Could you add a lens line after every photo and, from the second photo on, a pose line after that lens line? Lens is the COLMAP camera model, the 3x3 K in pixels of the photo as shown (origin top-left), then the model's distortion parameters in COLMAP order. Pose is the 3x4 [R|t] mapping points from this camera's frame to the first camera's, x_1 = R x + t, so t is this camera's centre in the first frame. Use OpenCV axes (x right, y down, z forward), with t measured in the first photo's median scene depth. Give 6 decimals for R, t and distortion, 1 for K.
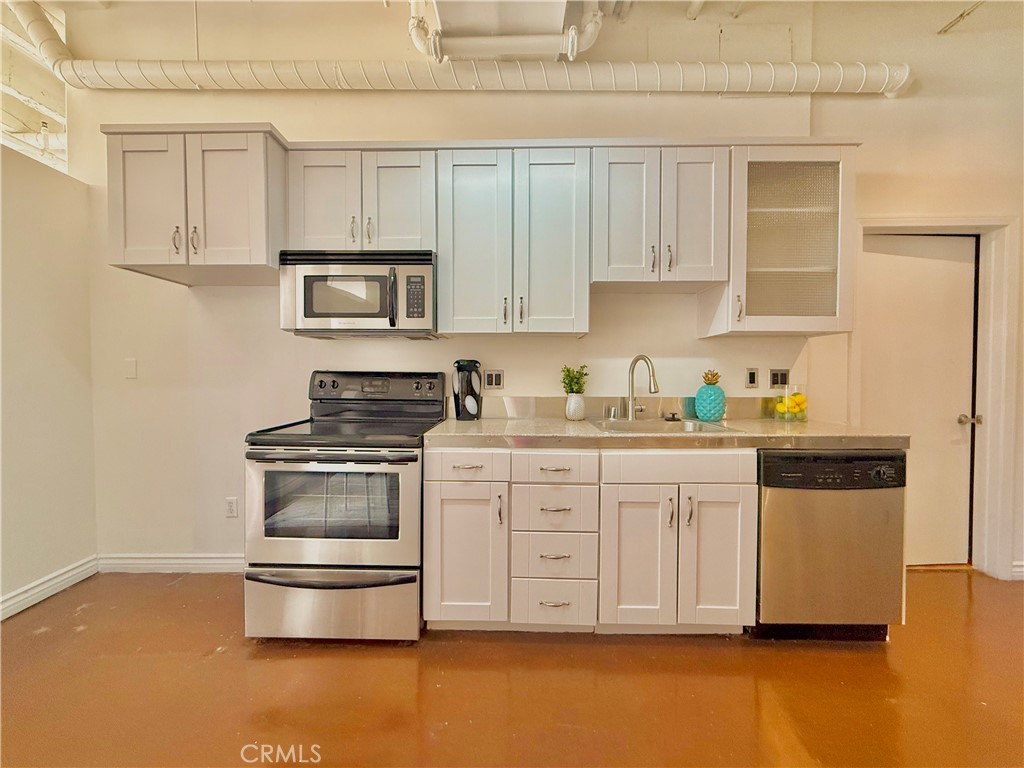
lens RADIAL K [[410.3, 0, 507.9], [0, 410.3, 381.5], [0, 0, 1]] dist [0.000337, 0.000156]
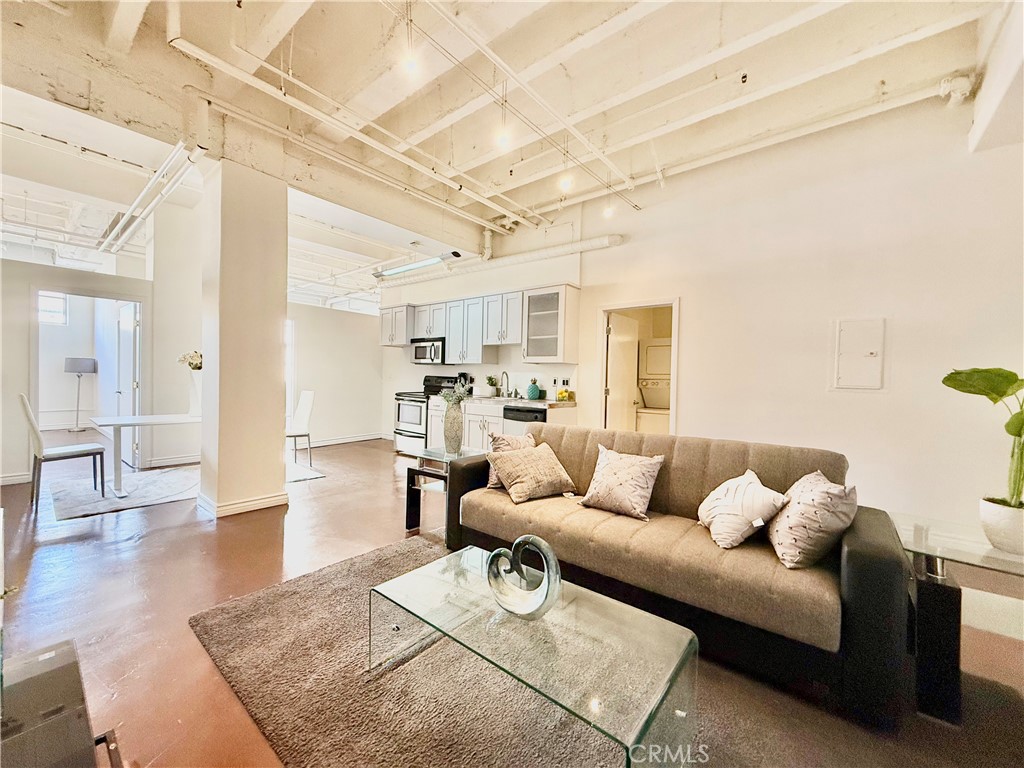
lens RADIAL K [[410.3, 0, 510.6], [0, 410.3, 383.0], [0, 0, 1]] dist [0.000337, 0.000156]
pose [[0.778722, 0.028028, -0.626743, 2.113265], [-0.034152, 0.999414, 0.002260, -0.000587], [0.626439, 0.019645, 0.779223, -1.044738]]
